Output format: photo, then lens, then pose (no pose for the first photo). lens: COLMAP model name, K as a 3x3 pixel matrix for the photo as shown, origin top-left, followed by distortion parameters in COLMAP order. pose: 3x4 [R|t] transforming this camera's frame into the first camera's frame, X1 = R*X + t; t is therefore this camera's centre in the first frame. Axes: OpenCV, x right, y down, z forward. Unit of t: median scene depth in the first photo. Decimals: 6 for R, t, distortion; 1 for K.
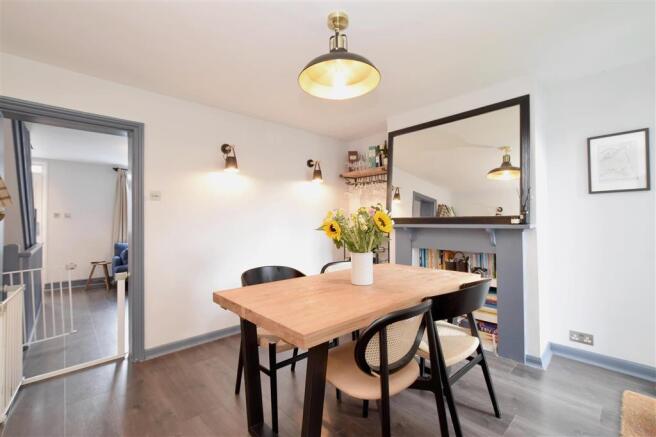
lens RADIAL K [[290.5, 0, 331.7], [0, 290.5, 220.7], [0, 0, 1]] dist [0.003140, 0.001337]
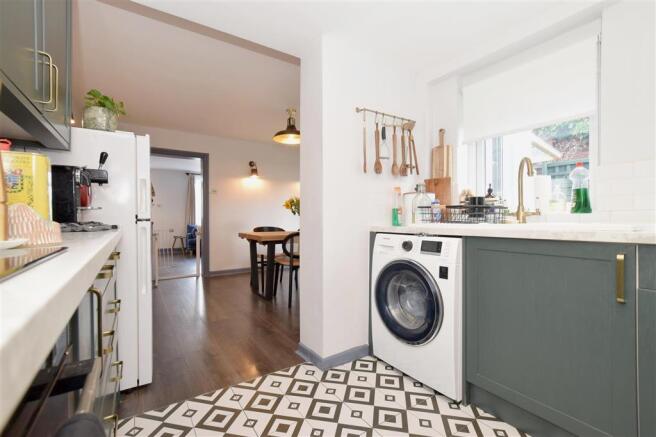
lens RADIAL K [[290.5, 0, 327.4], [0, 290.5, 223.1], [0, 0, 1]] dist [0.003140, 0.001337]
pose [[0.986746, 0.011165, -0.161887, 0.368461], [-0.007305, 0.999675, 0.024424, 0.059148], [0.162107, -0.022918, 0.986507, -0.646599]]
